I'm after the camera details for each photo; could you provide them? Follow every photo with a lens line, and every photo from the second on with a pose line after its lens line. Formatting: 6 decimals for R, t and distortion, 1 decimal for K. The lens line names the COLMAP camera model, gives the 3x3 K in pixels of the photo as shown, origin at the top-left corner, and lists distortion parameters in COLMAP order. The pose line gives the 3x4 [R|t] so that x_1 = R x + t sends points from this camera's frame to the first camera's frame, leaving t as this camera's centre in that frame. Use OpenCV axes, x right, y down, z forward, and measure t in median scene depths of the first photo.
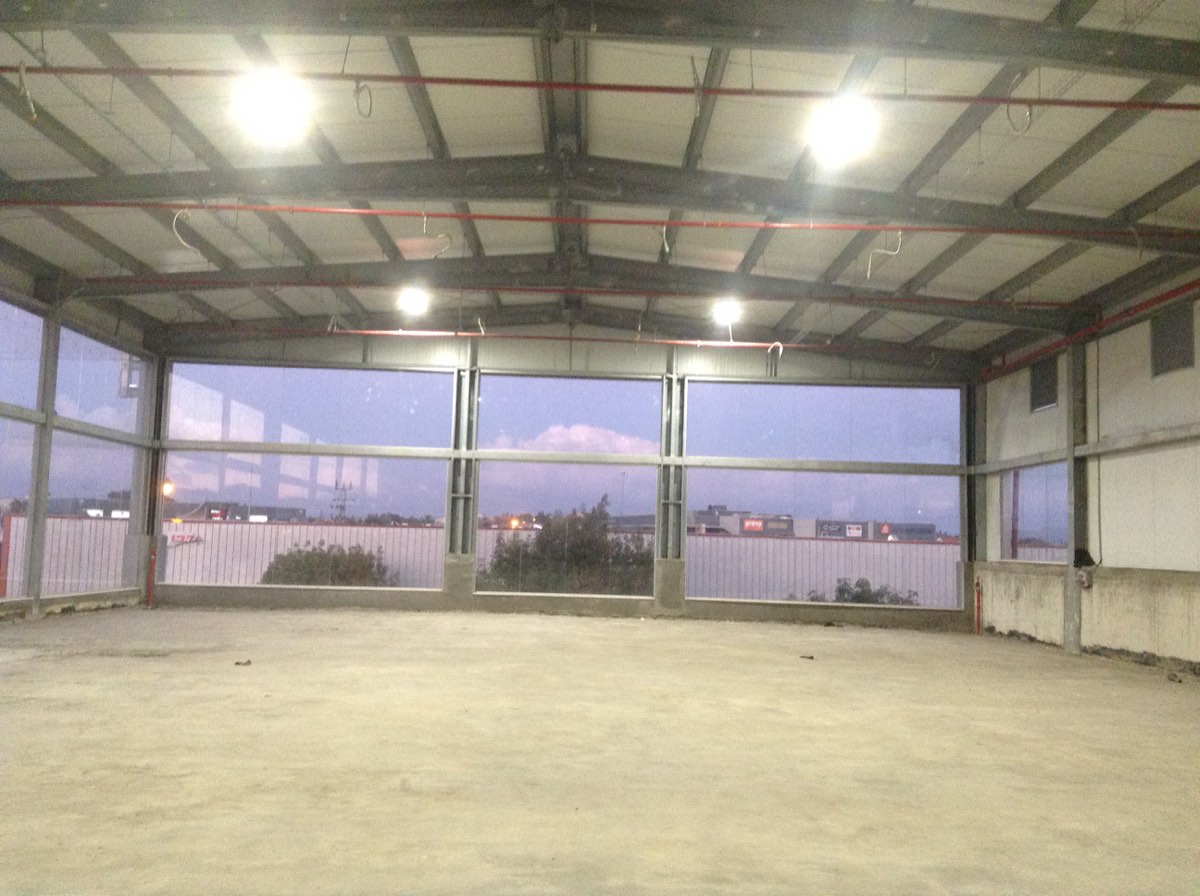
lens RADIAL K [[1098.9, 0, 601.4], [0, 1098.9, 447.5], [0, 0, 1]] dist [0.051276, 0.000000]
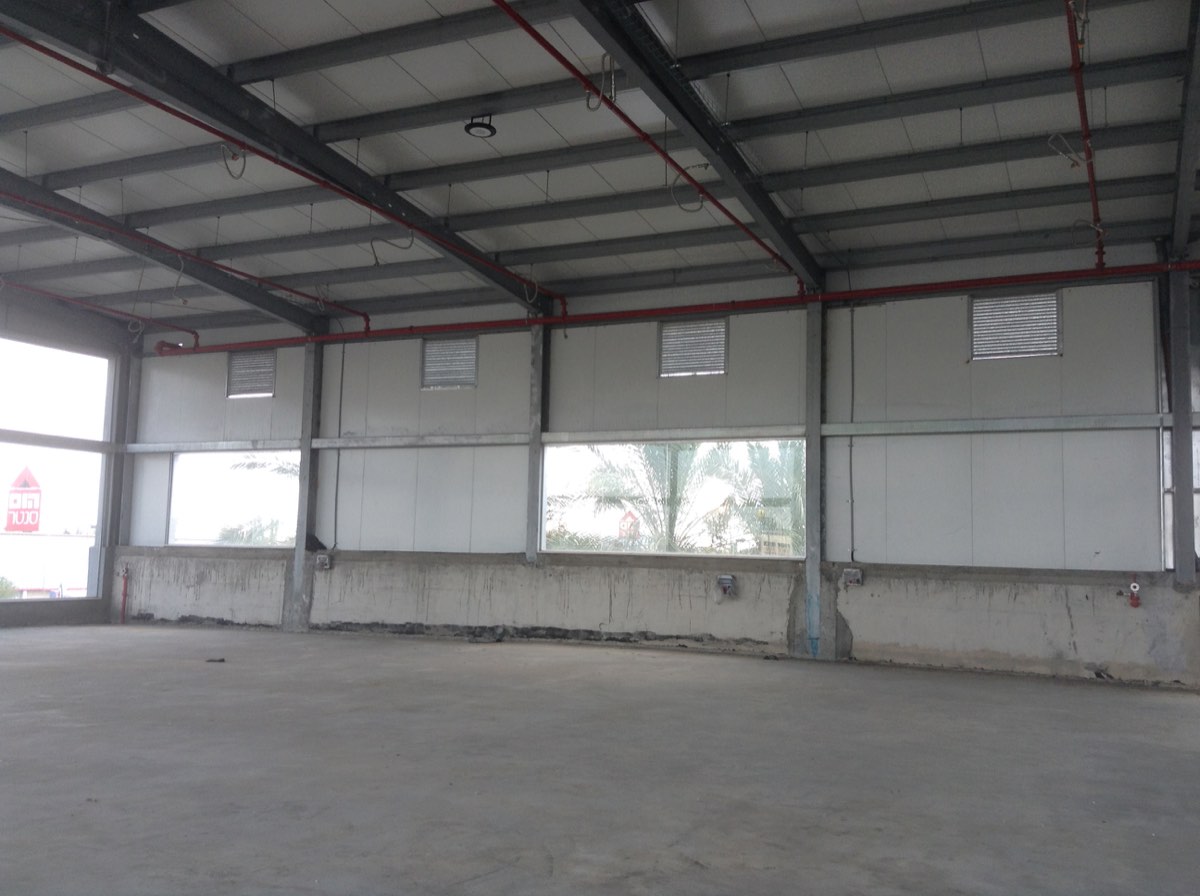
lens RADIAL K [[1098.9, 0, 597.9], [0, 1098.9, 450.1], [0, 0, 1]] dist [0.051276, 0.000000]
pose [[0.447054, 0.061663, 0.892379, -0.418548], [-0.085513, 0.995998, -0.025984, 0.015613], [-0.890410, -0.064694, 0.450538, 0.289565]]
